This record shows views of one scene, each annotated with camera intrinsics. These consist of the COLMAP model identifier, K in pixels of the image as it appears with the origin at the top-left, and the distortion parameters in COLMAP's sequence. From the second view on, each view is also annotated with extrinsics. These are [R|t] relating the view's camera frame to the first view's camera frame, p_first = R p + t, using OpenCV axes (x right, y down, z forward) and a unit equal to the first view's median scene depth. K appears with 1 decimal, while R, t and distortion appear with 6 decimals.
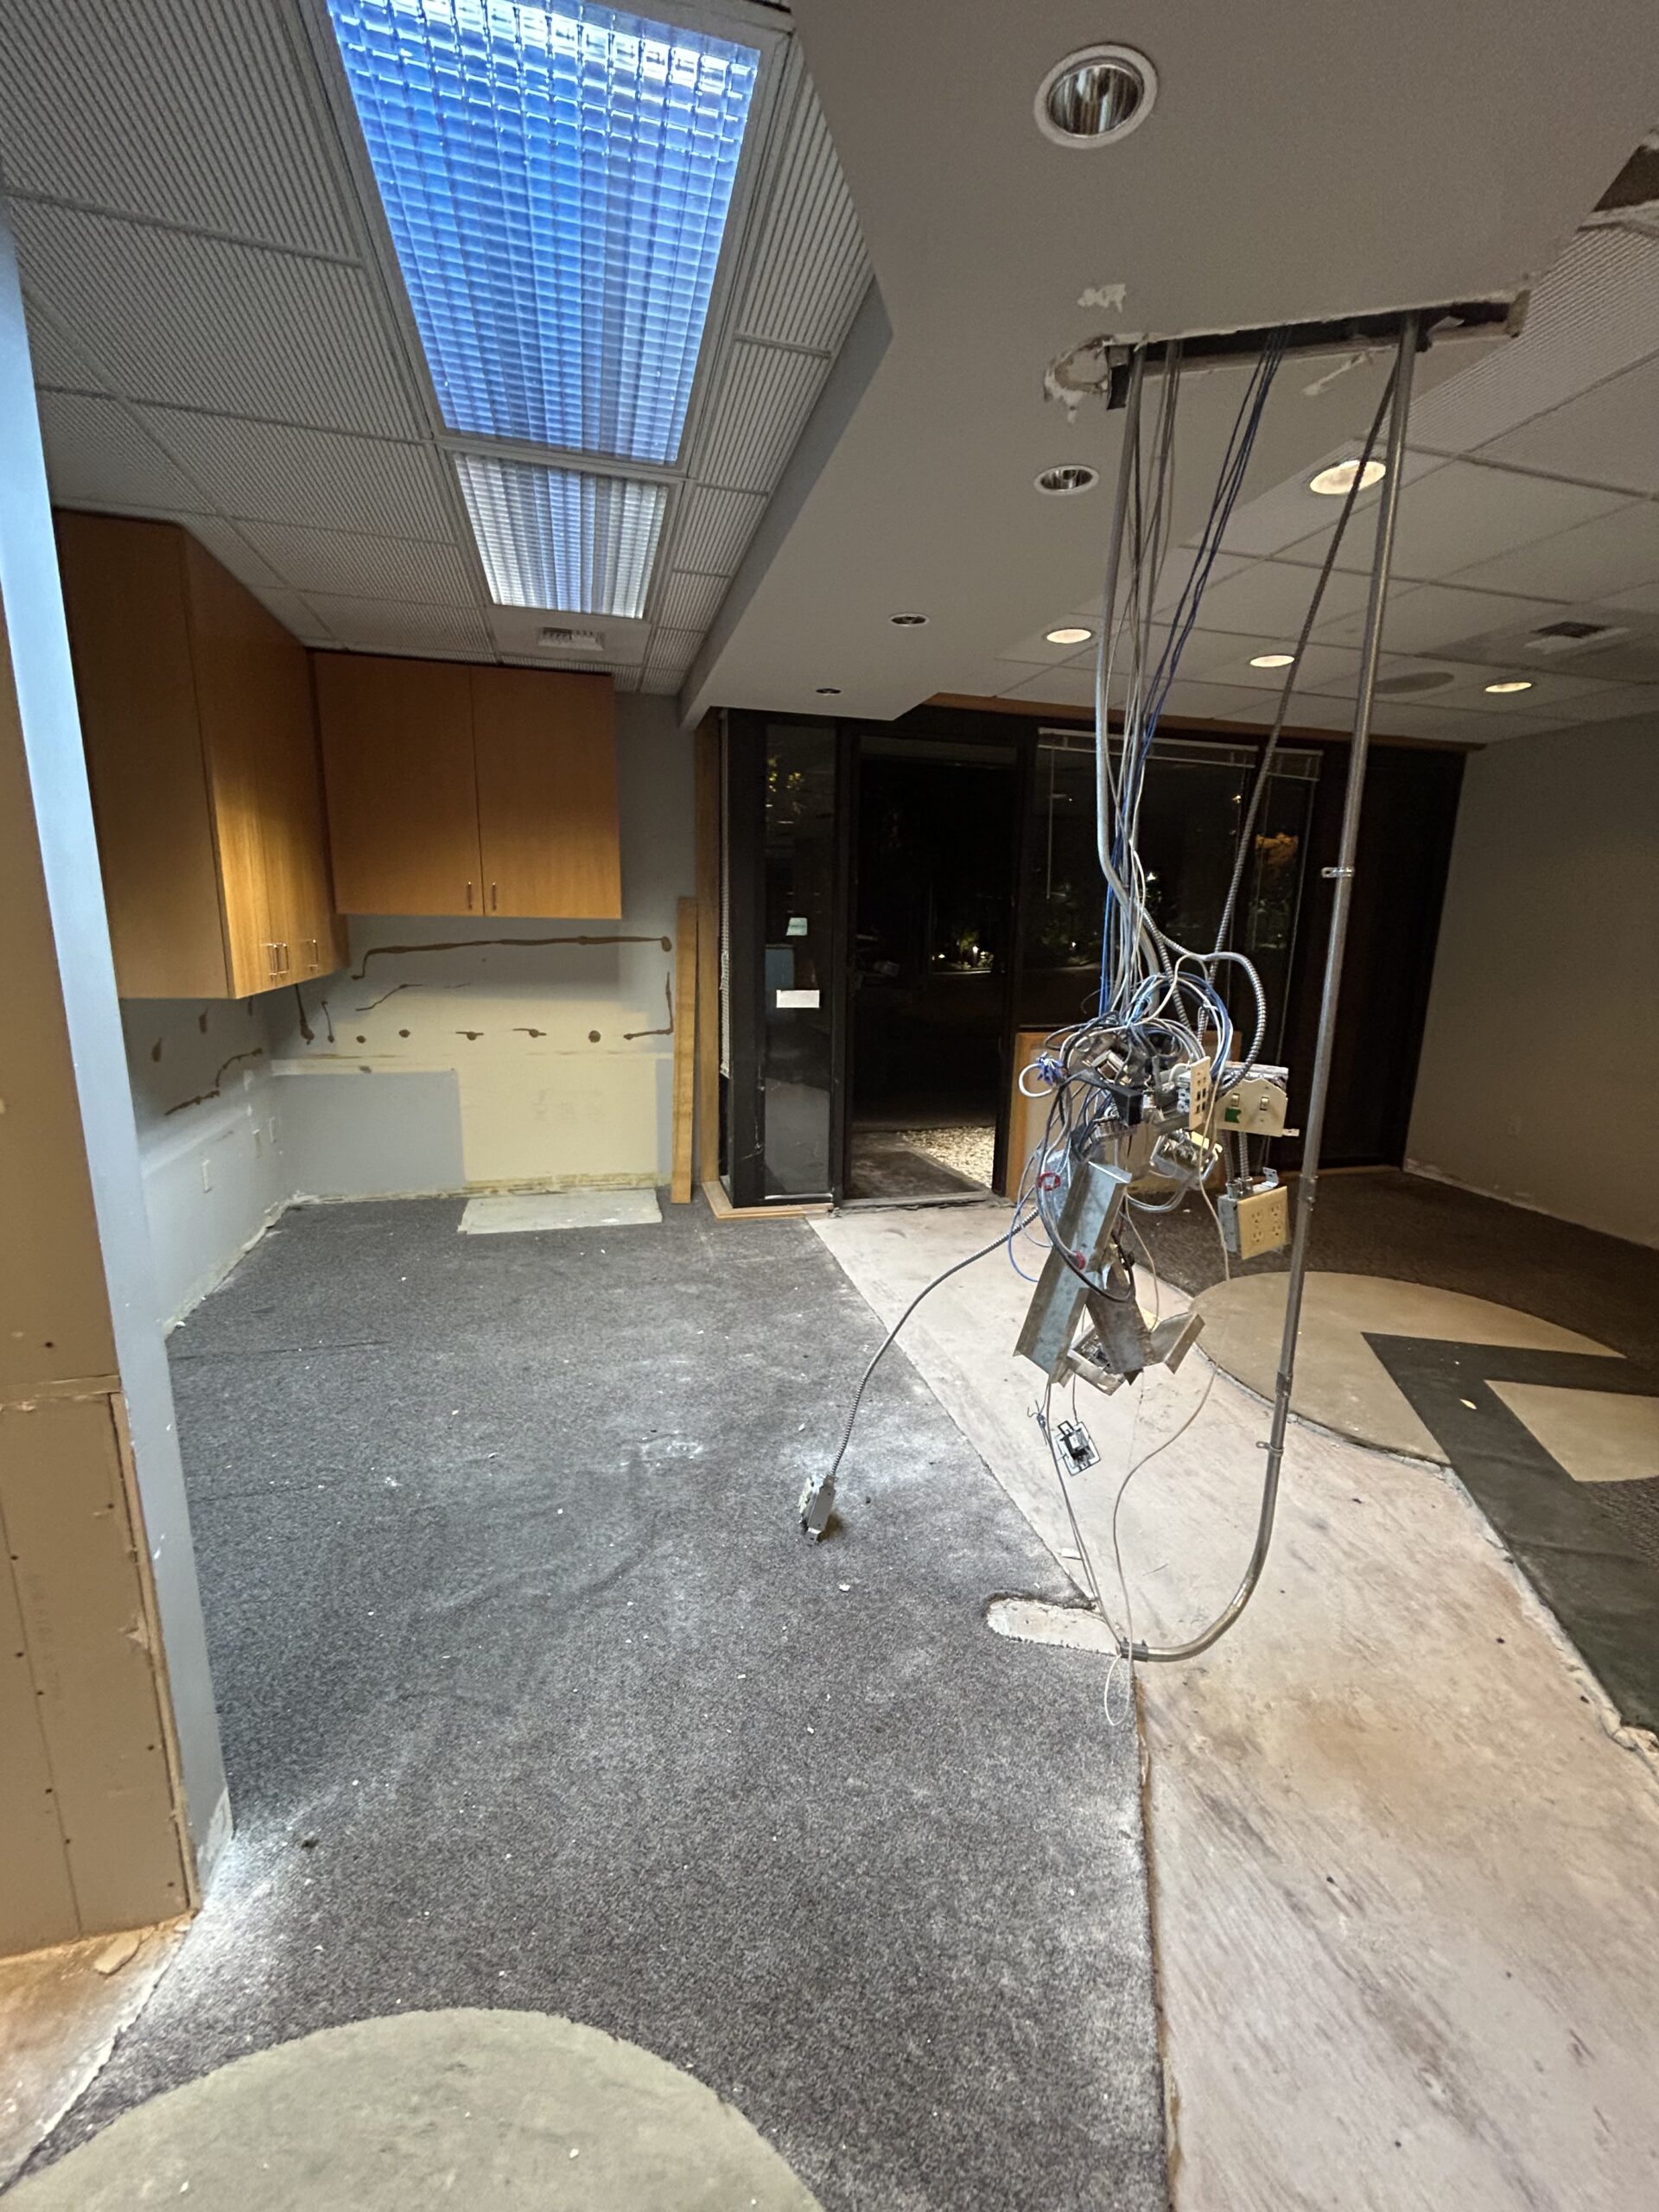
lens RADIAL K [[893.4, 0, 831.0], [0, 893.4, 1101.5], [0, 0, 1]] dist [-0.003441, -0.000083]
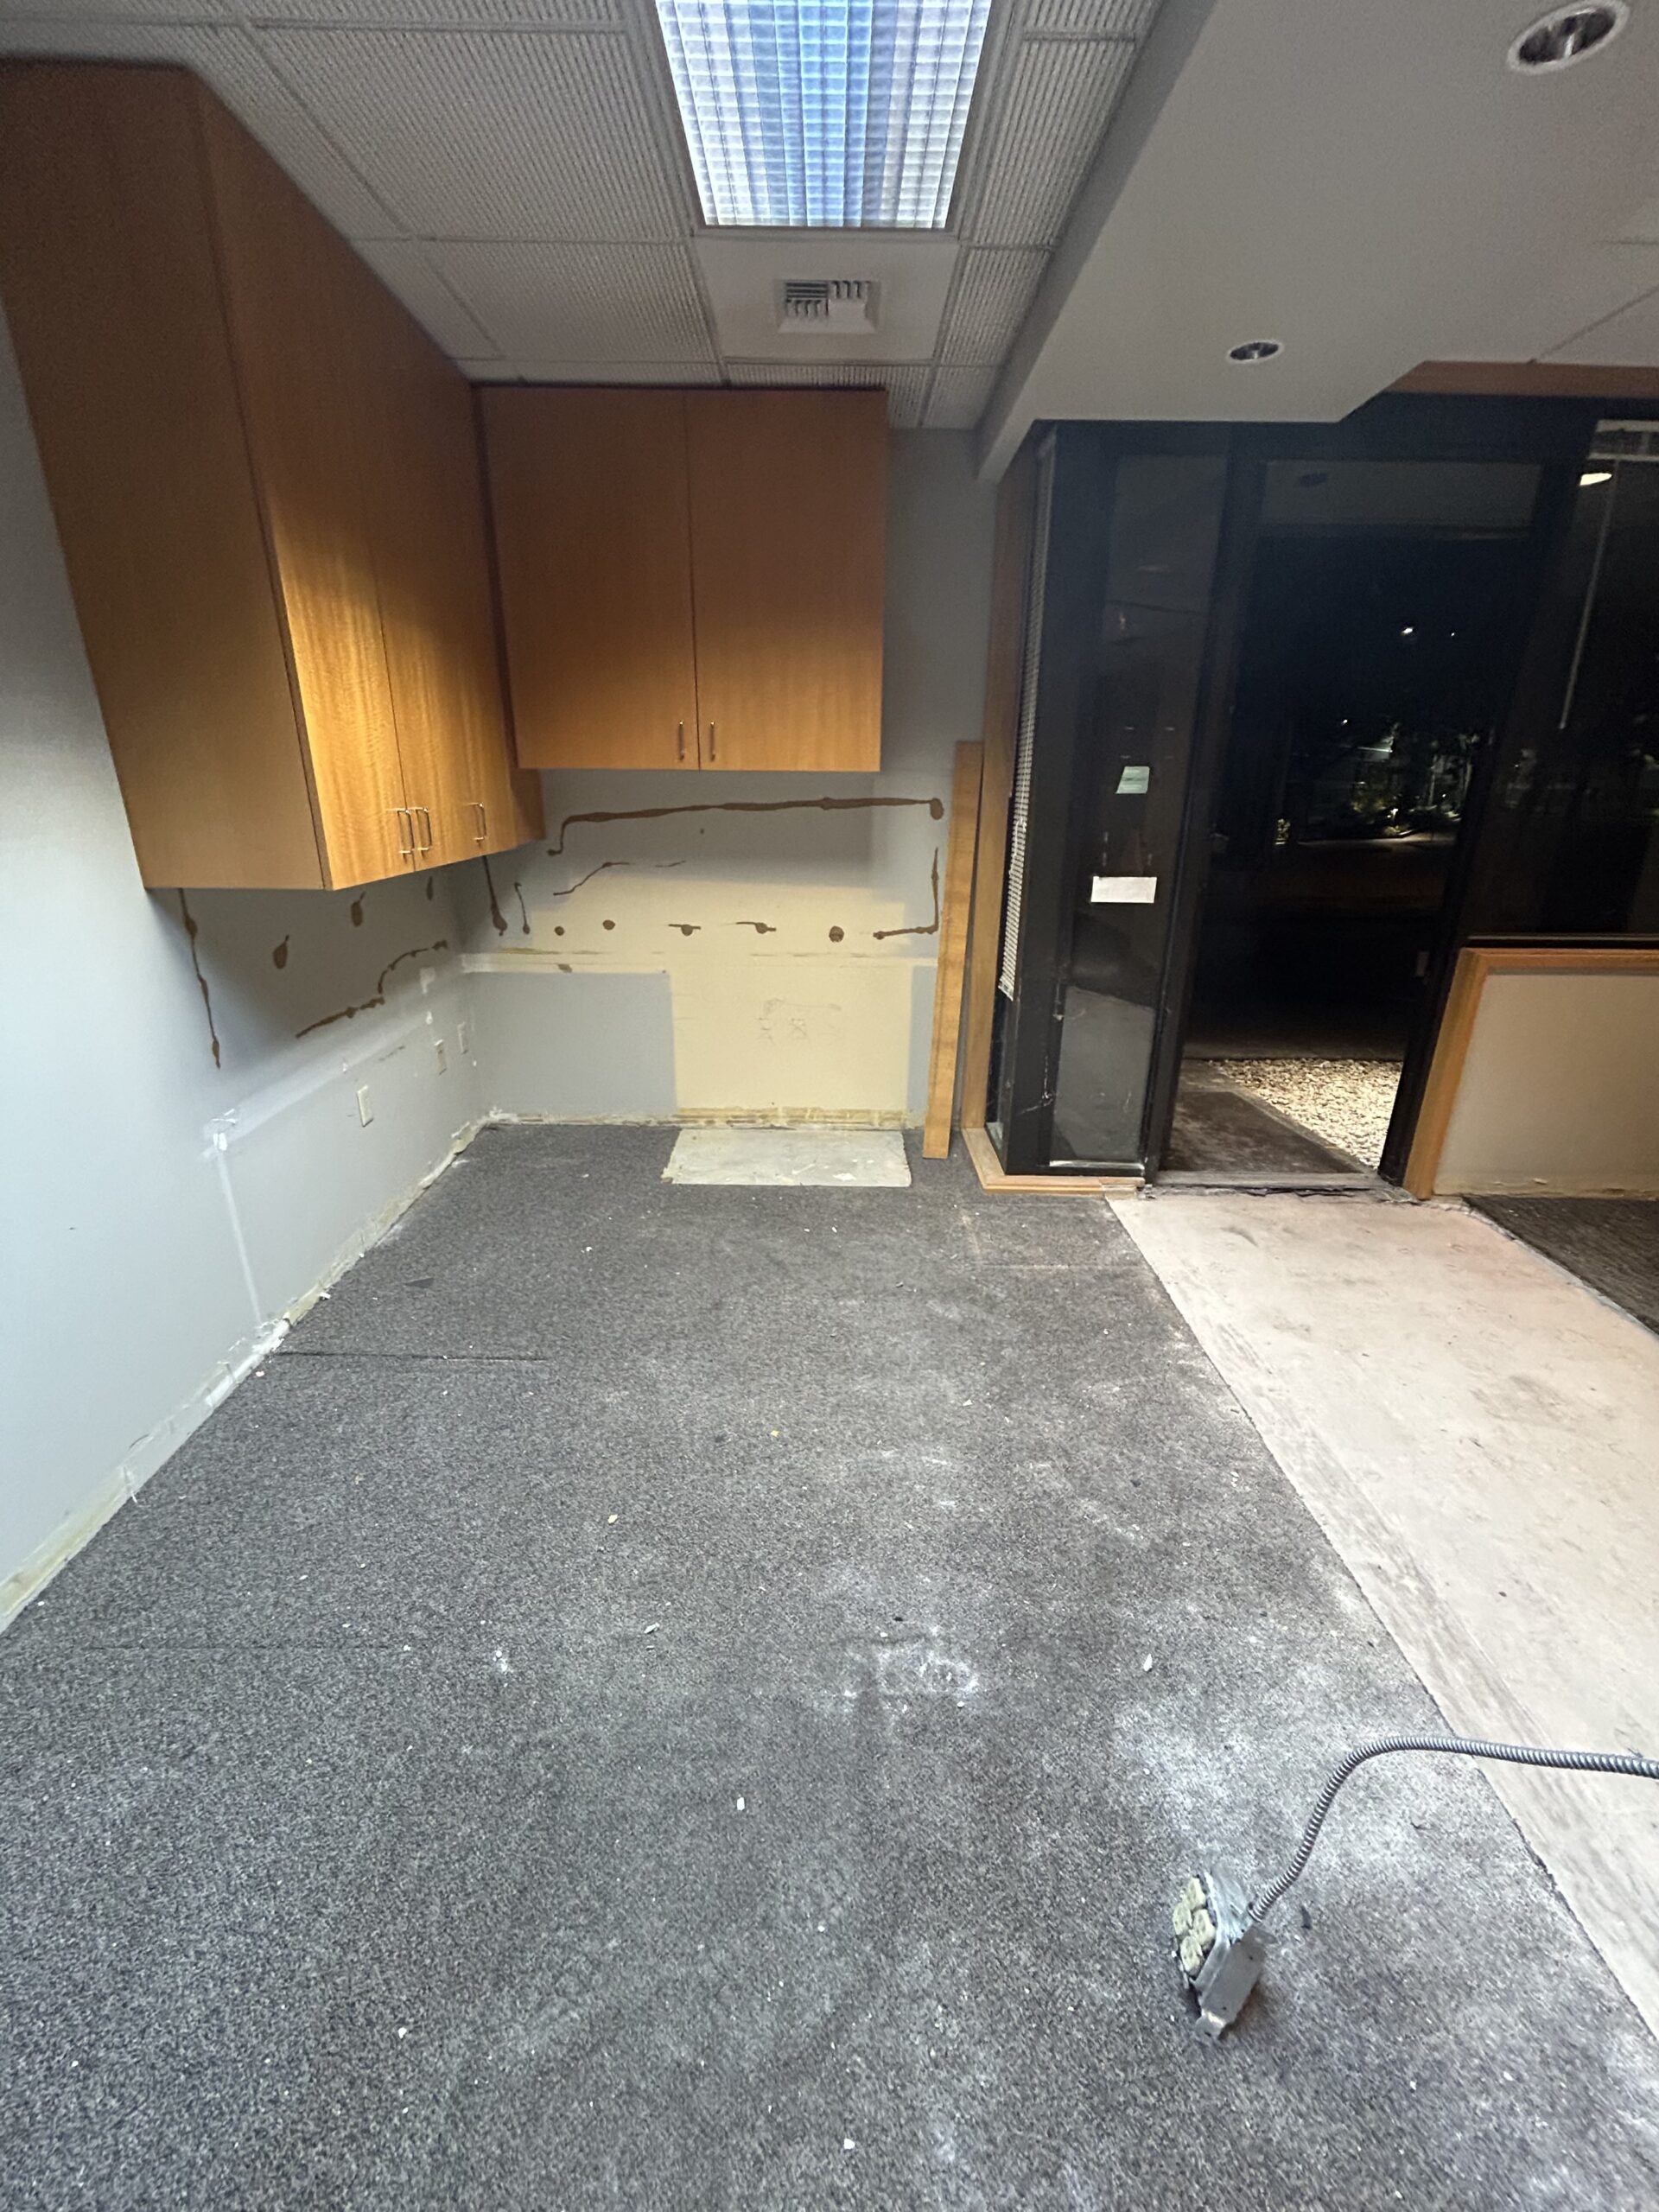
lens RADIAL K [[893.4, 0, 830.1], [0, 893.4, 1105.9], [0, 0, 1]] dist [-0.003441, -0.000083]
pose [[0.964262, 0.080042, -0.252569, -0.078839], [-0.043096, 0.987963, 0.148563, -0.049446], [0.261420, -0.132369, 0.956106, 0.300686]]
